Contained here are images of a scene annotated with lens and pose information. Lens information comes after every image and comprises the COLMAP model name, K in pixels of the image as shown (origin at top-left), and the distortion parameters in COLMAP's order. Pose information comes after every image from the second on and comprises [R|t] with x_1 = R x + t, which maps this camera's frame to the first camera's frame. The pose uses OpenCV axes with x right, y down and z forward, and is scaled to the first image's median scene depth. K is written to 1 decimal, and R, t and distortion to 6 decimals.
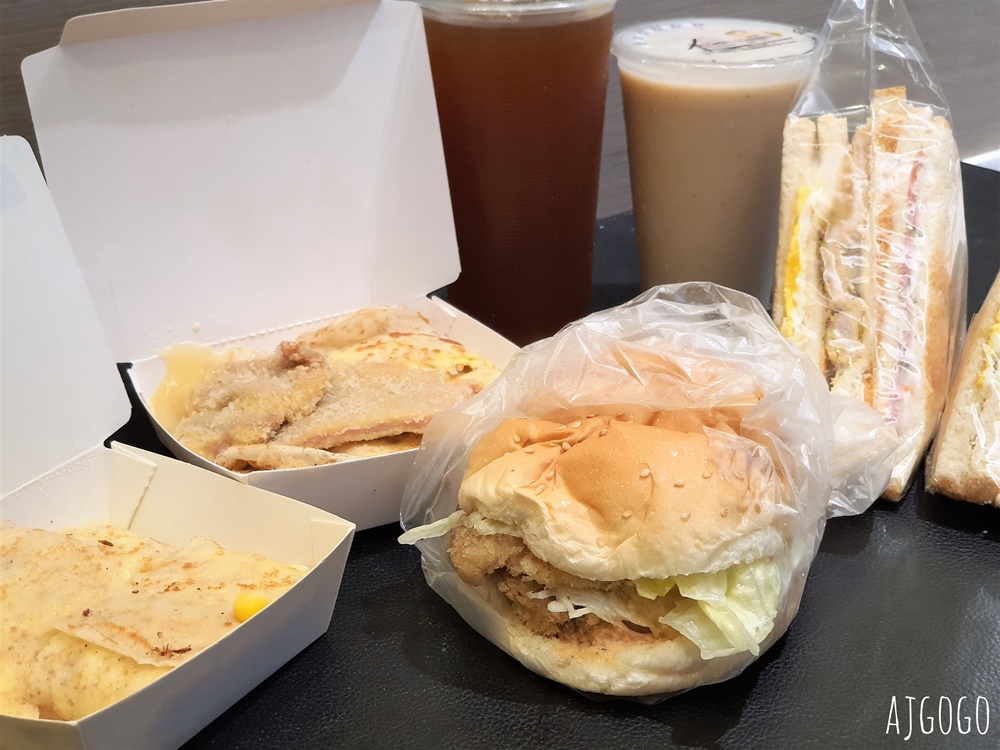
lens RADIAL K [[1749.1, 0, 500.0], [0, 1749.1, 375.0], [0, 0, 1]] dist [0.276297, 0.051000]
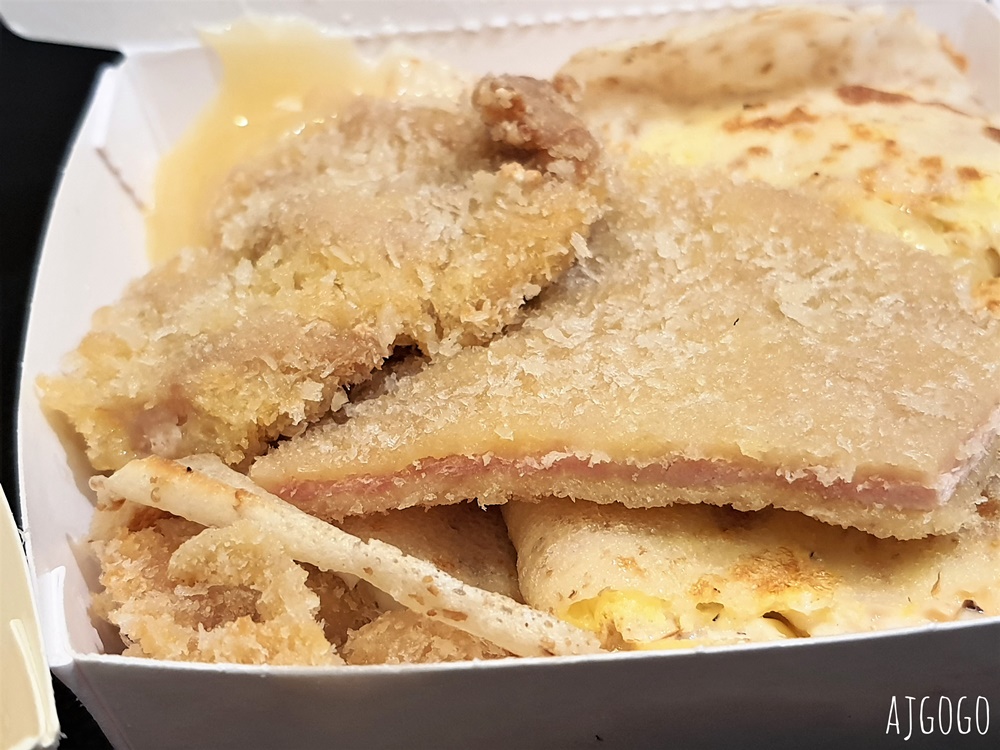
lens RADIAL K [[1640.8, 0, 500.0], [0, 1640.8, 375.0], [0, 0, 1]] dist [0.161053, -0.621949]
pose [[0.938676, 0.211713, -0.272147, -0.027294], [-0.149534, 0.961164, 0.231957, -0.036220], [0.310686, -0.177037, 0.933880, 0.703692]]
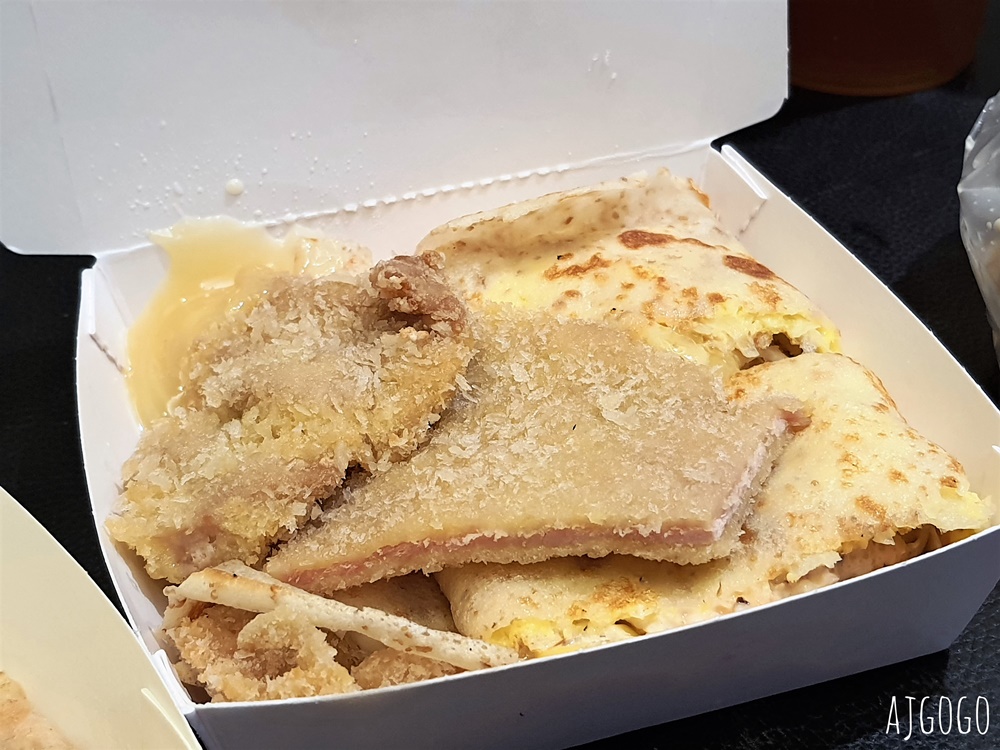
lens RADIAL K [[1640.8, 0, 500.0], [0, 1640.8, 375.0], [0, 0, 1]] dist [0.161053, -0.621949]
pose [[0.981303, 0.107992, -0.159315, -0.021405], [-0.071008, 0.972495, 0.221834, -0.087467], [0.178889, -0.206374, 0.961981, 0.583049]]
